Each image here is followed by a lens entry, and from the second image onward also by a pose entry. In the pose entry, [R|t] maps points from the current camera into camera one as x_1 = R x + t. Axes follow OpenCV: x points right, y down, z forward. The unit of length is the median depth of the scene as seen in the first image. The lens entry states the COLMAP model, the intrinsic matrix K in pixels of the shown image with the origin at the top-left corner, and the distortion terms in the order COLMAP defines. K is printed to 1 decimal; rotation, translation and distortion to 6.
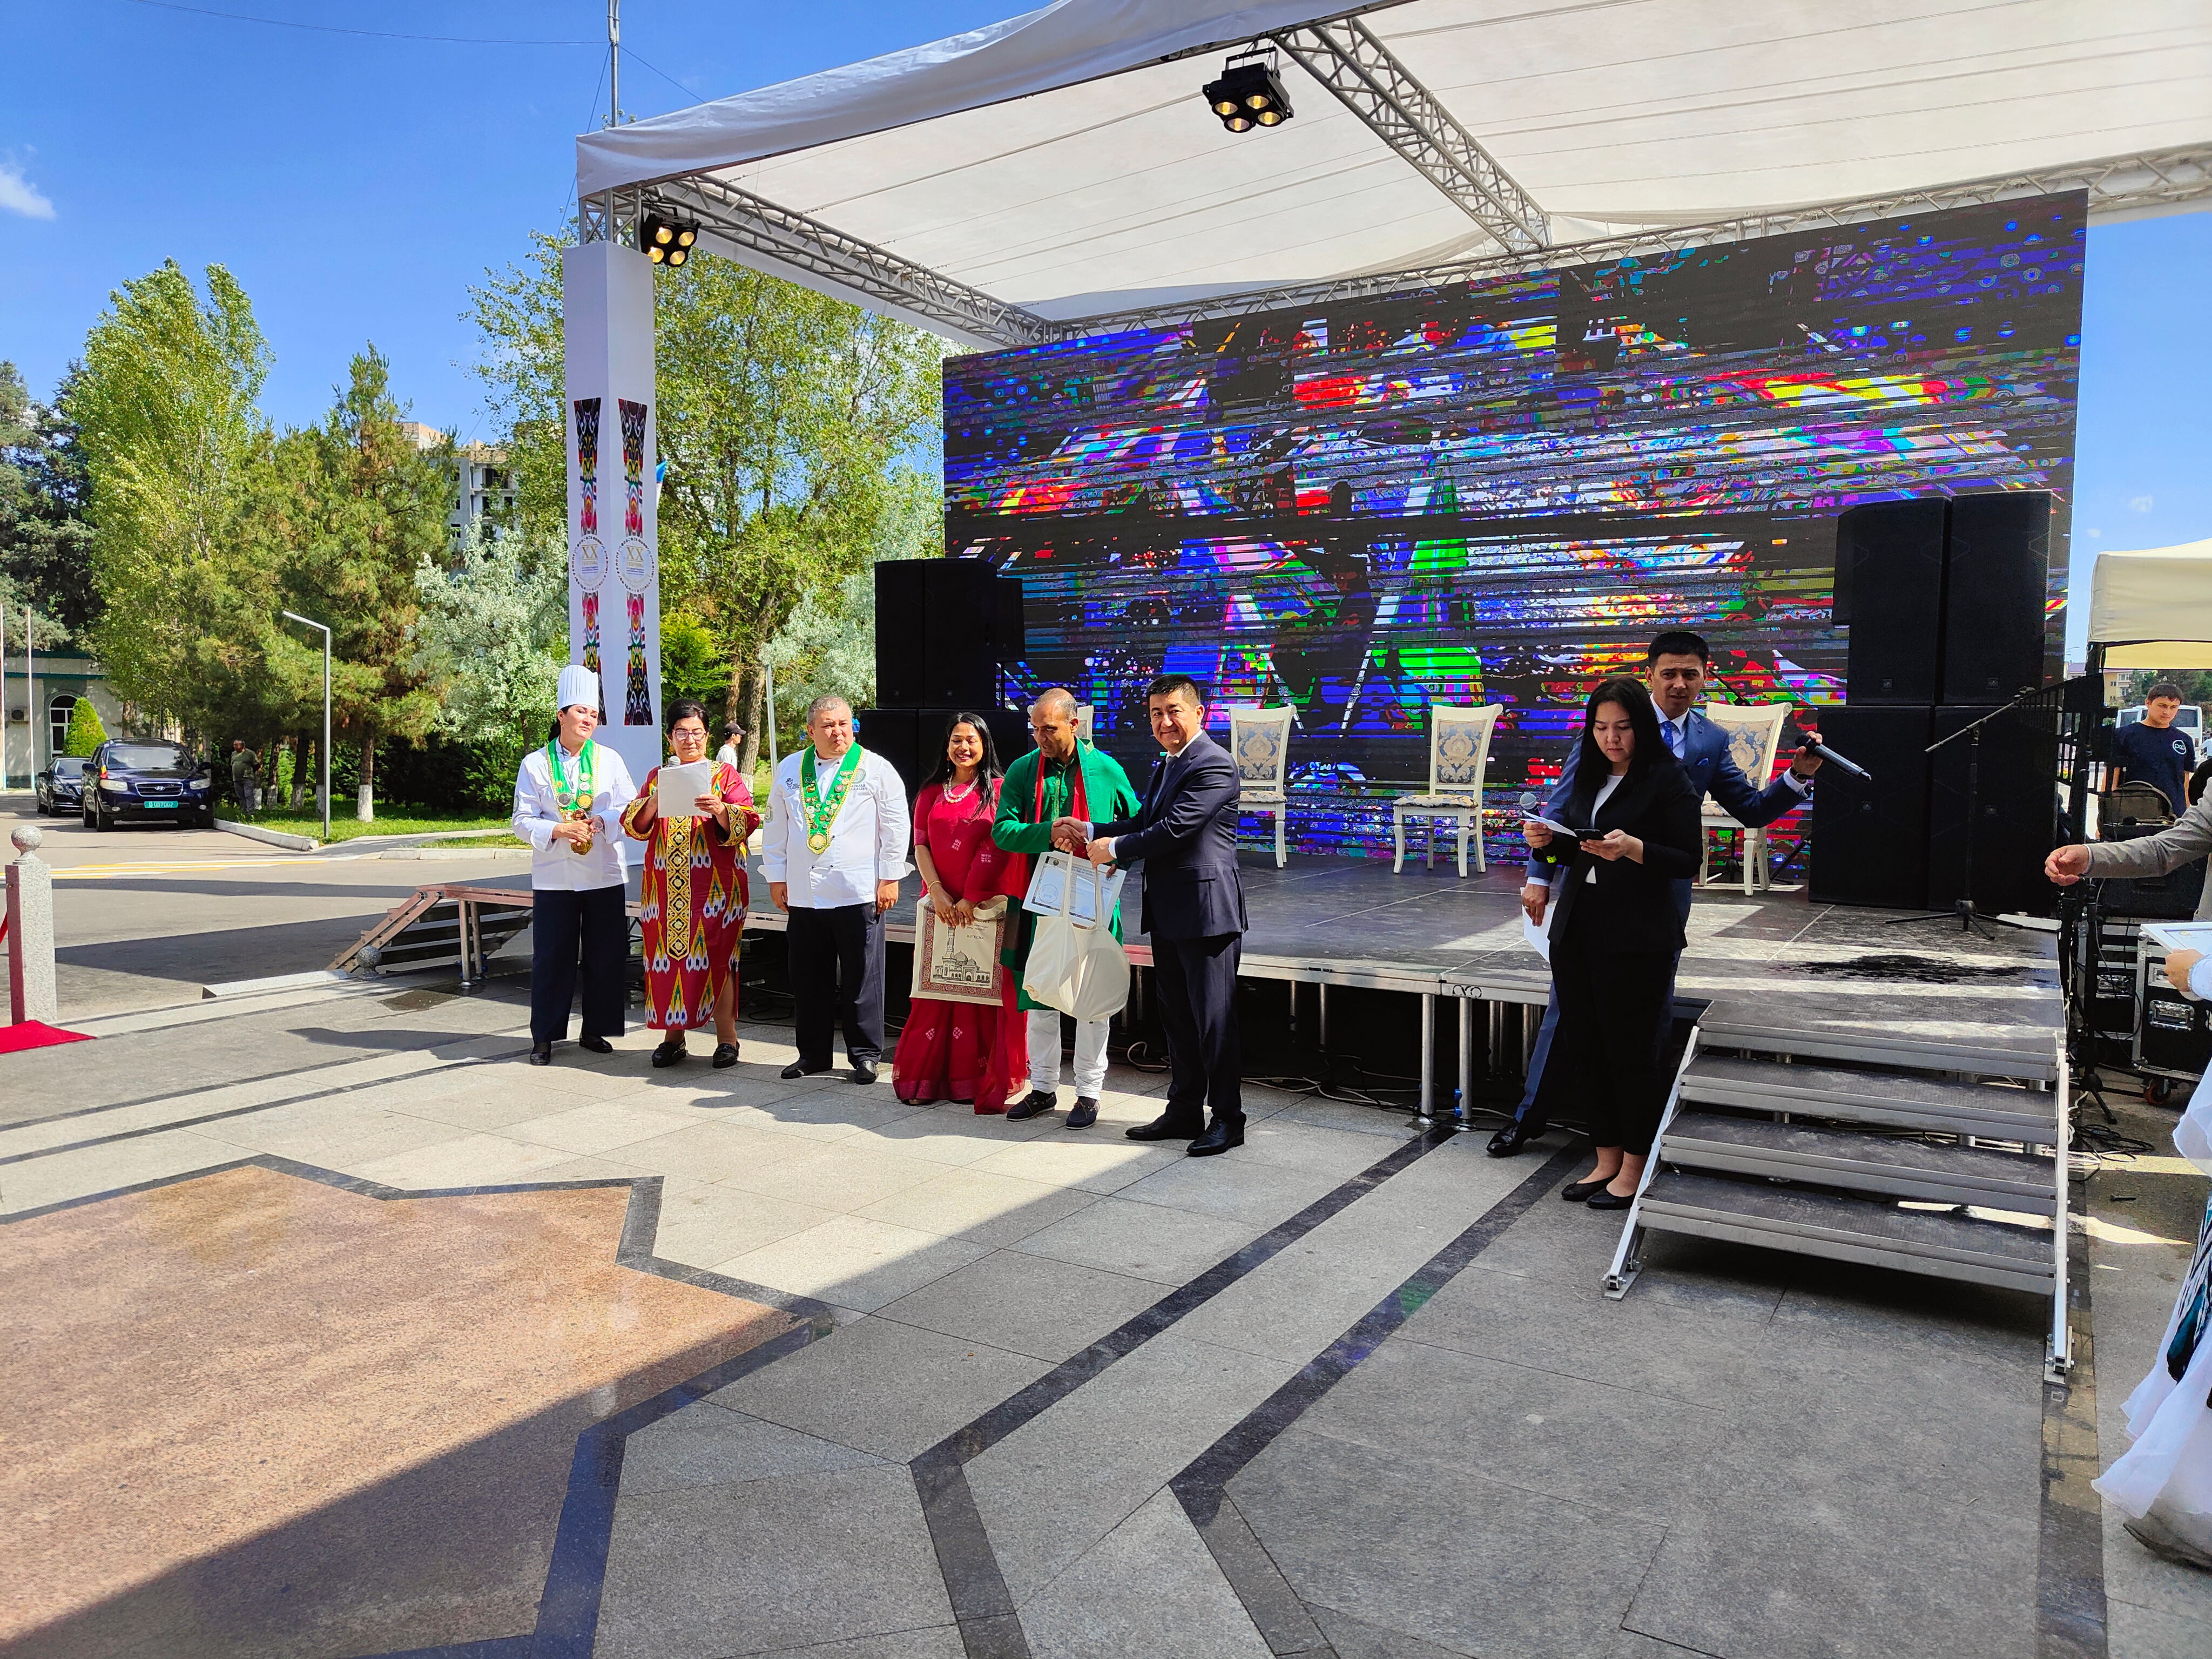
lens RADIAL K [[1520.0, 0, 1086.2], [0, 1520.0, 832.6], [0, 0, 1]] dist [0.000333, 0.004471]
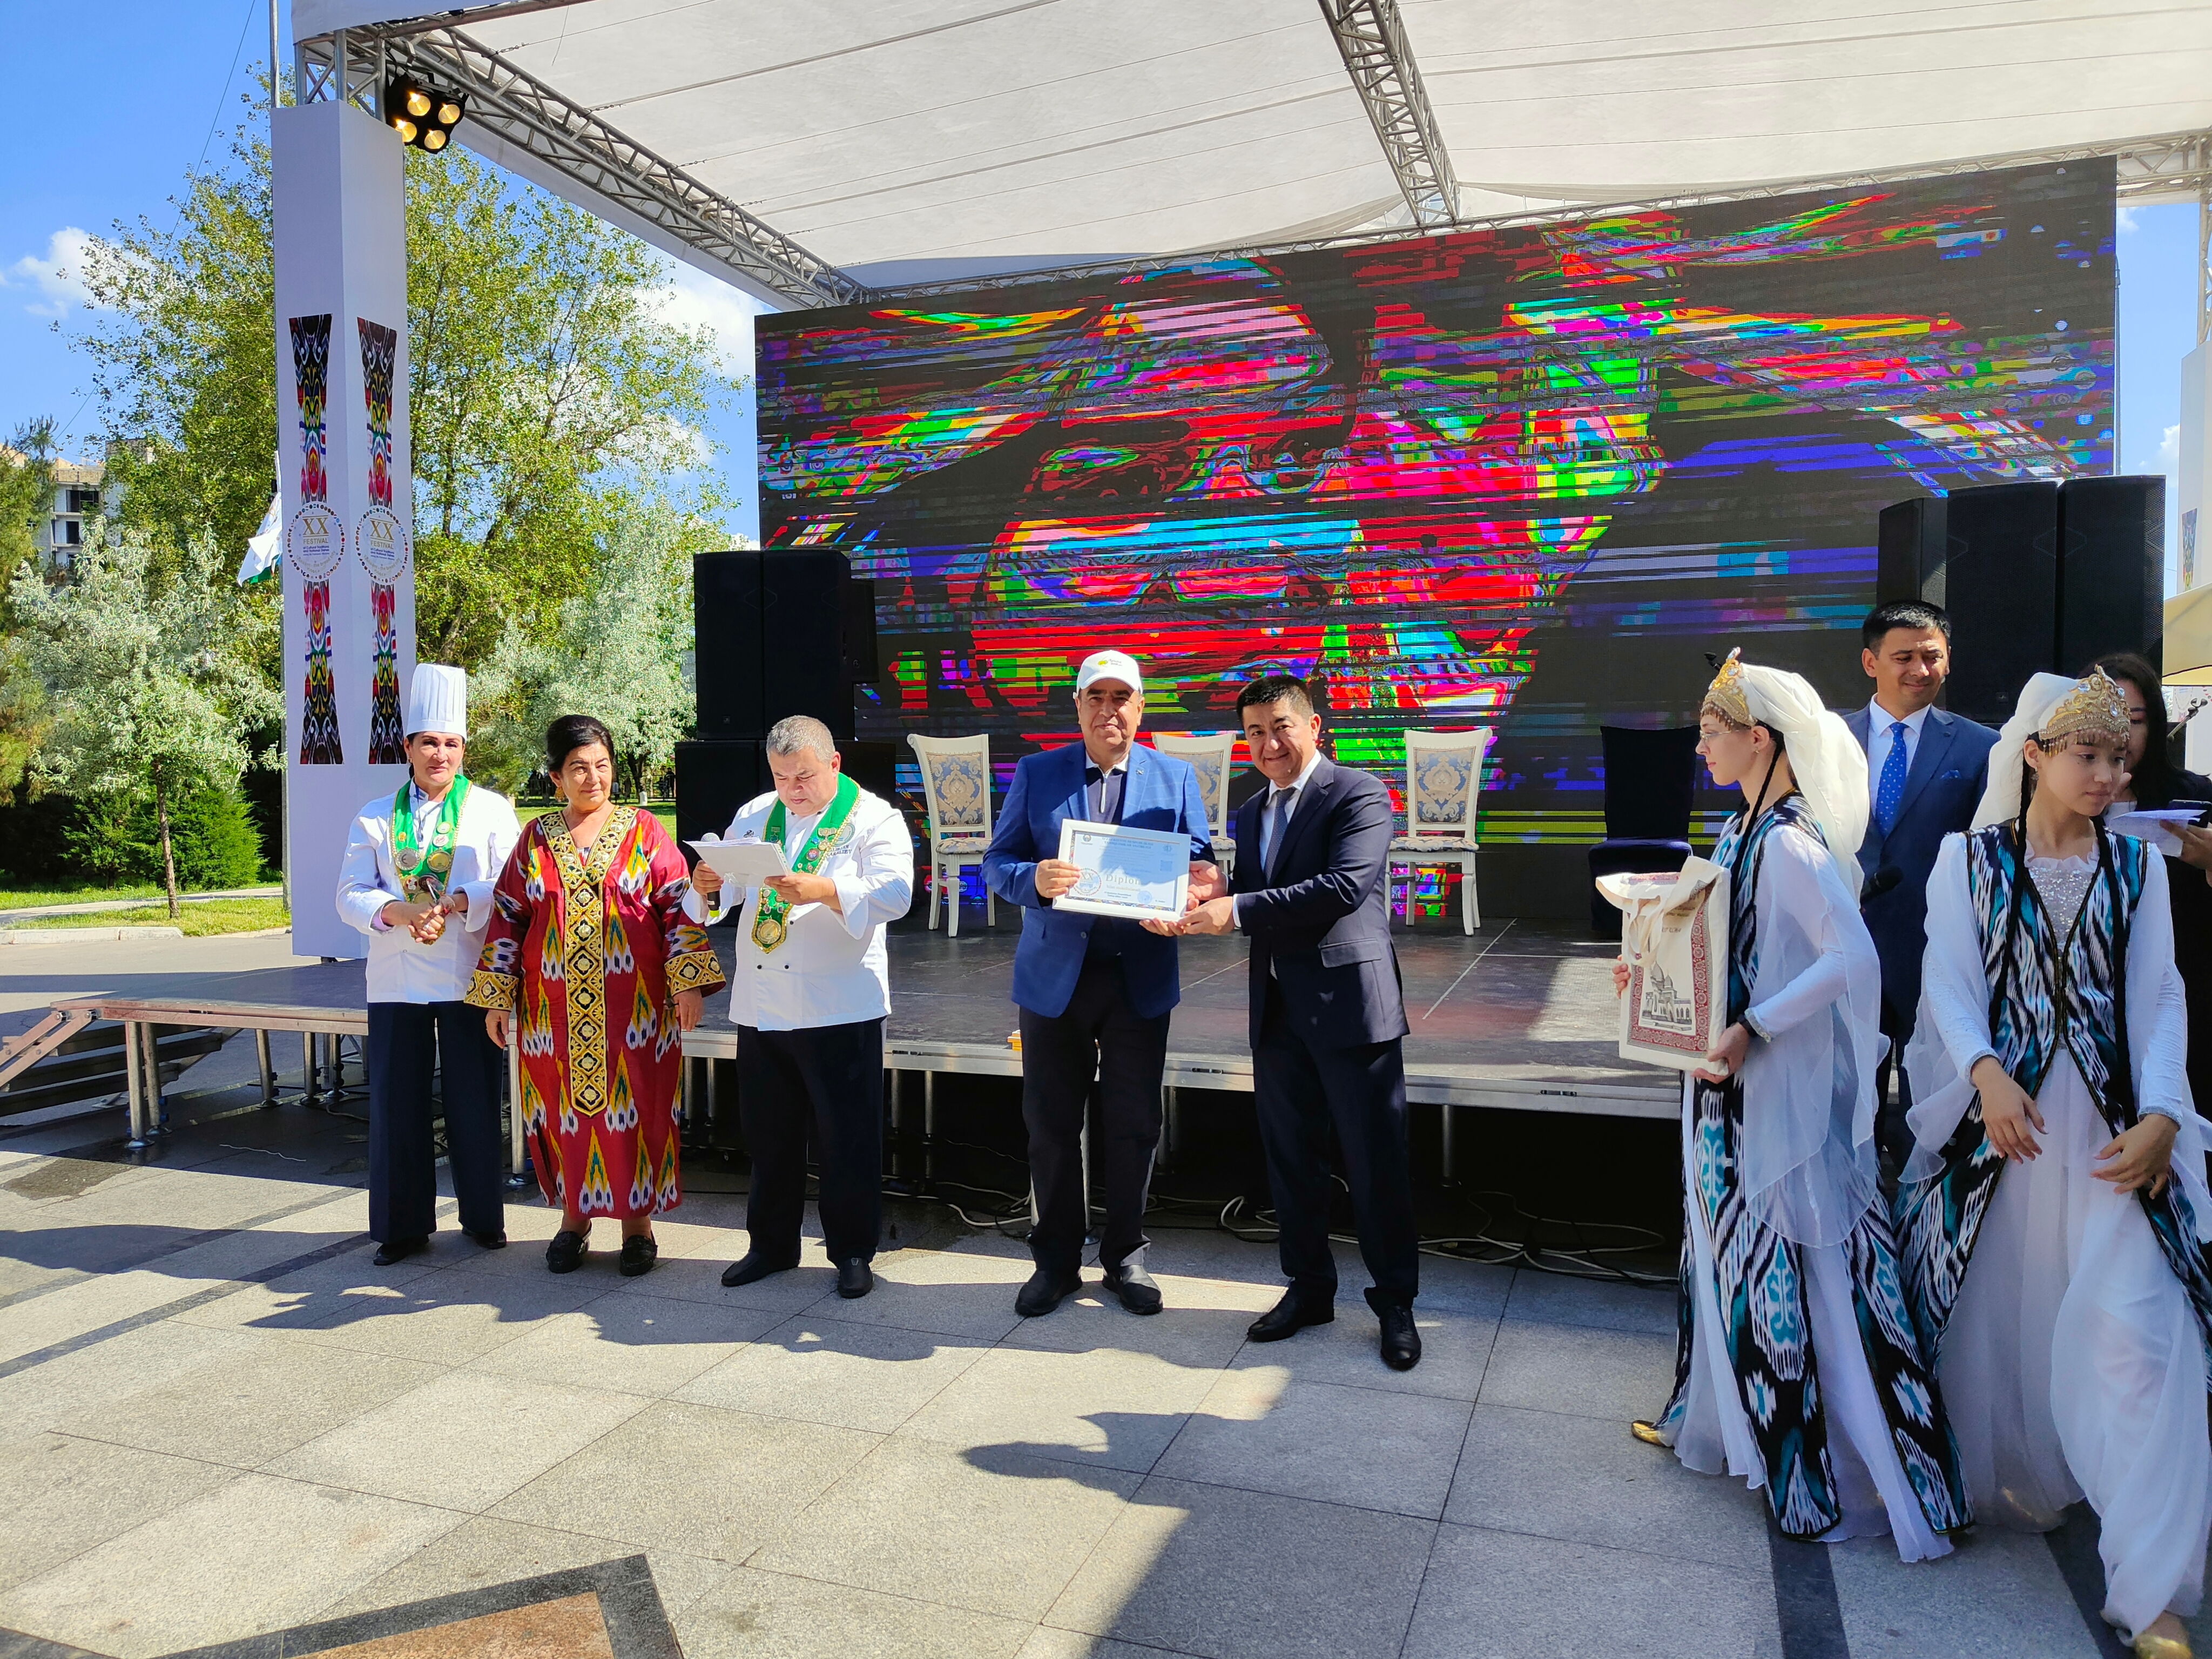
lens RADIAL K [[1520.0, 0, 1089.4], [0, 1520.0, 838.5], [0, 0, 1]] dist [0.000333, 0.004471]
pose [[0.977665, -0.018426, 0.209359, -0.119906], [0.024363, 0.999370, -0.025817, -0.007823], [-0.208751, 0.030341, 0.977498, 0.218666]]
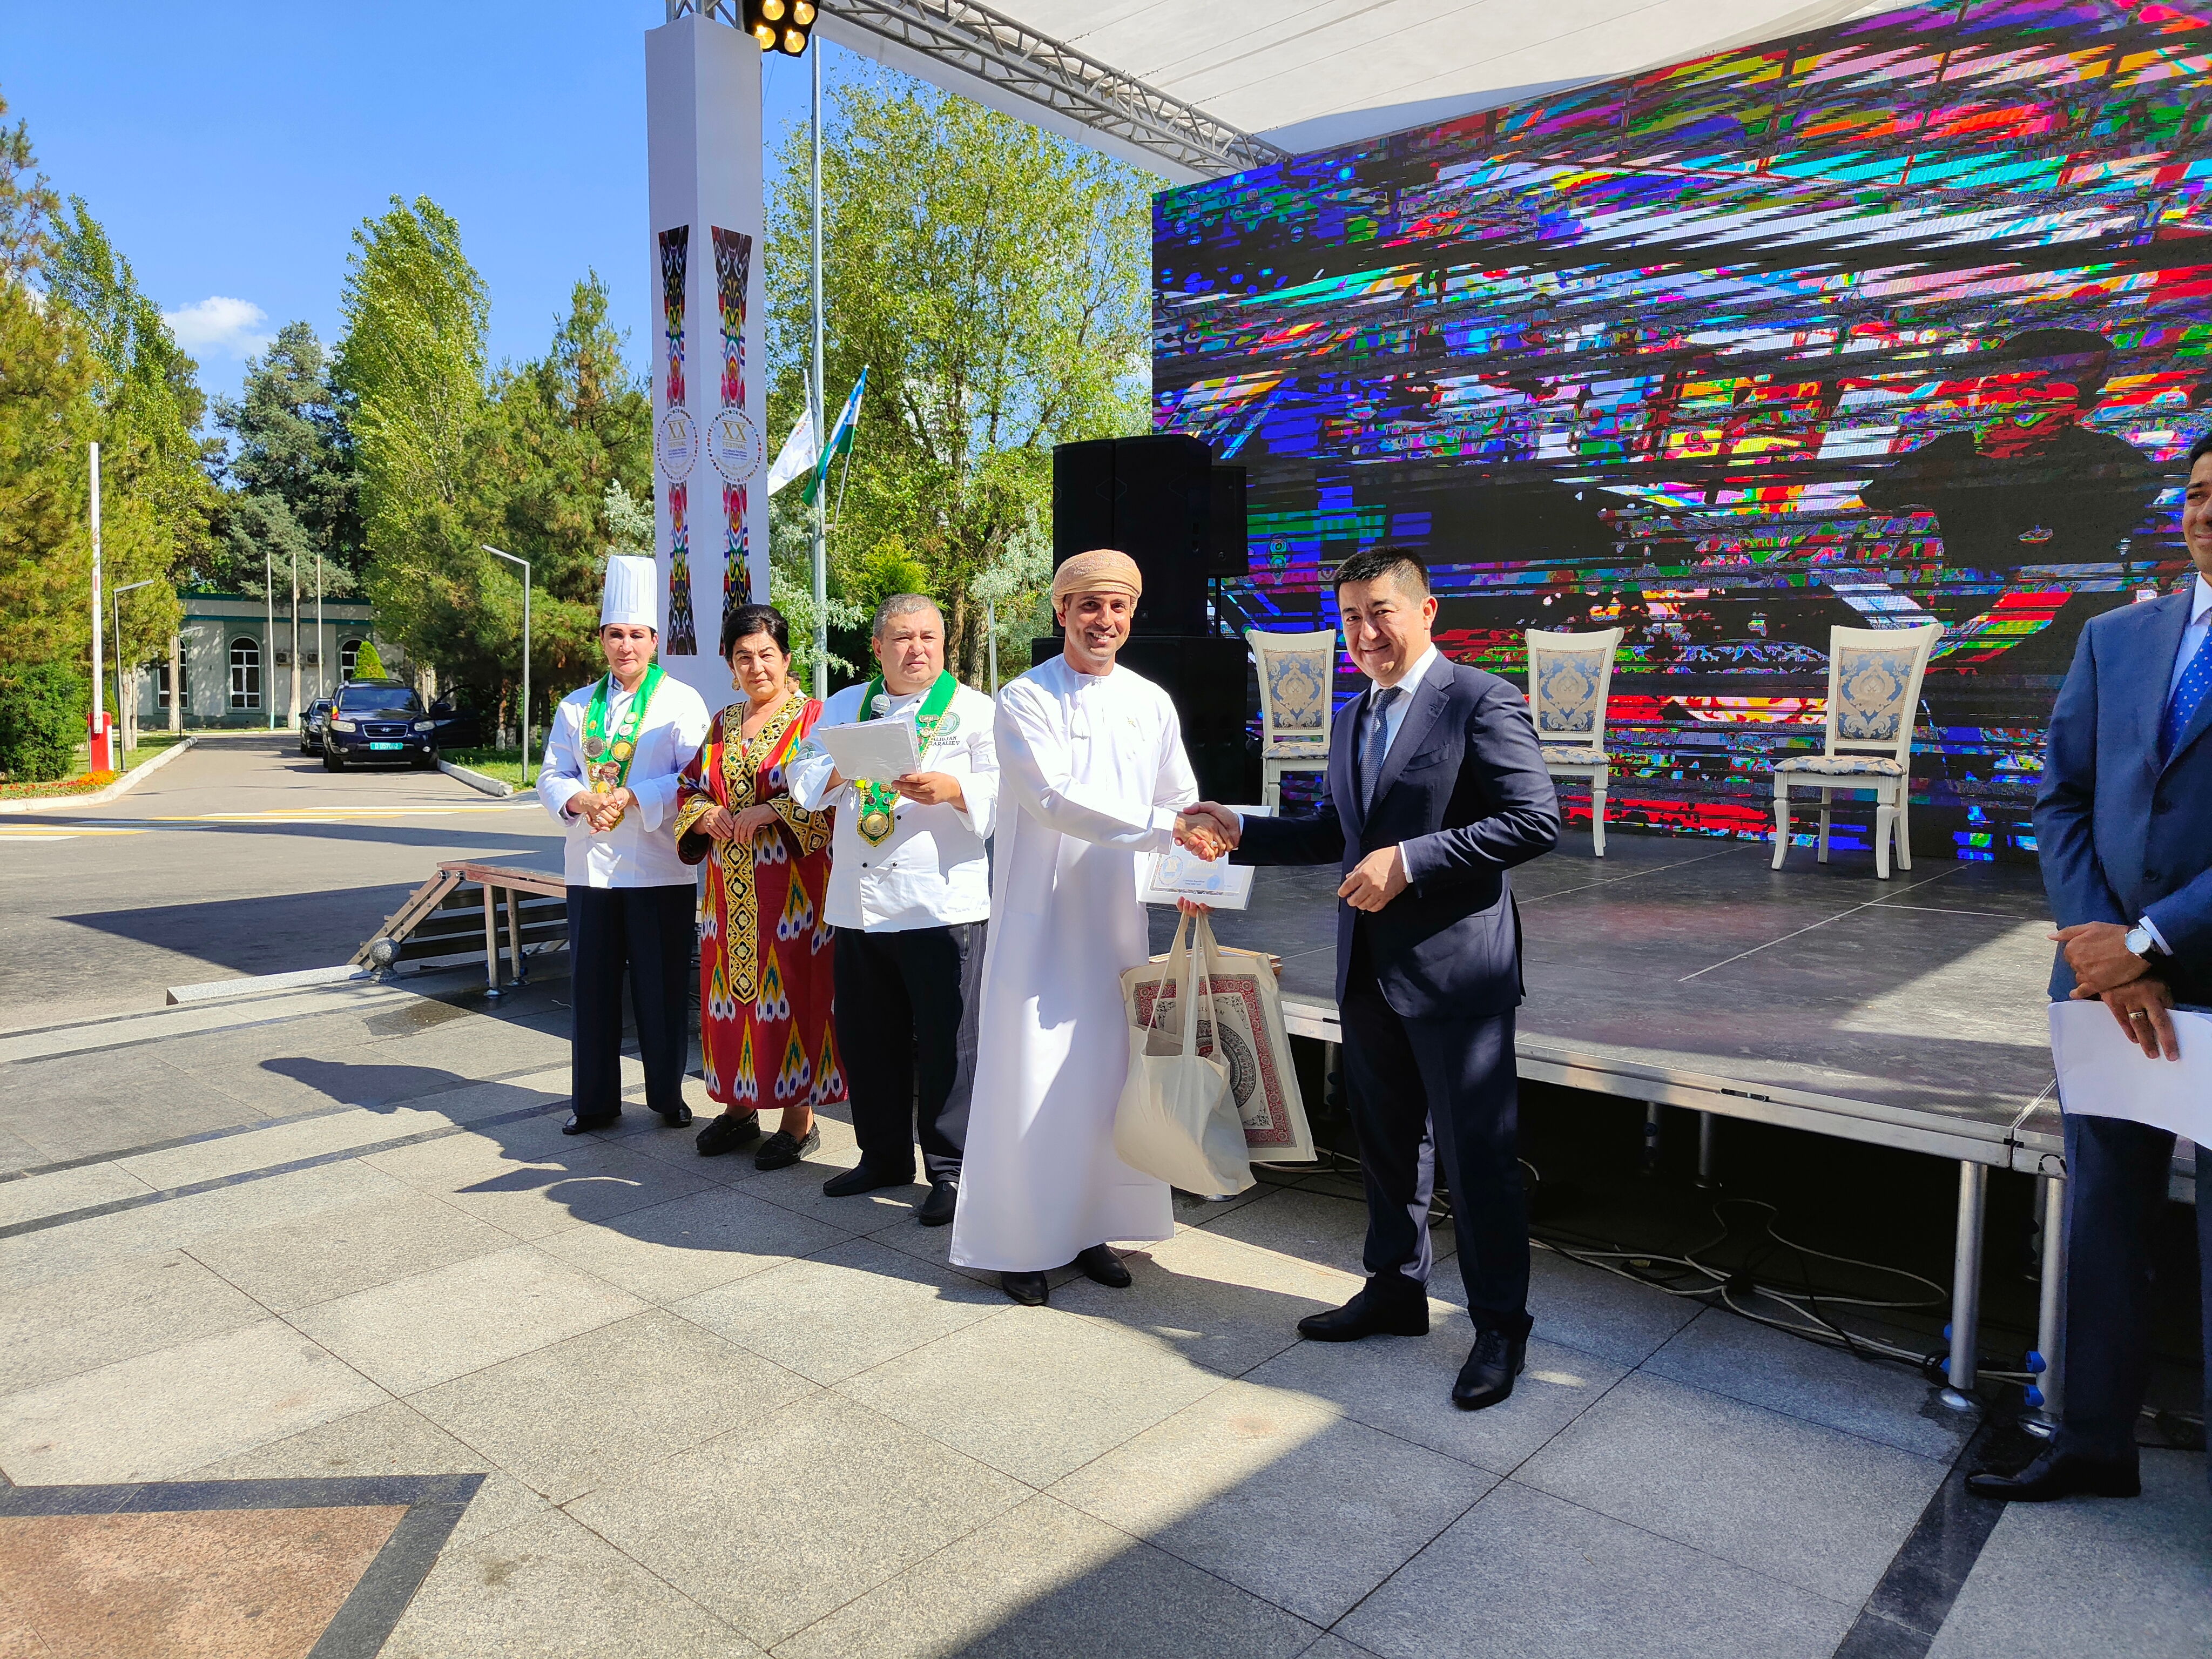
lens RADIAL K [[1520.0, 0, 1097.8], [0, 1520.0, 813.1], [0, 0, 1]] dist [0.000333, 0.004471]
pose [[0.987806, 0.016546, -0.154807, 0.006481], [-0.013081, 0.999641, 0.023374, -0.010958], [0.155138, -0.021064, 0.987668, 0.265806]]
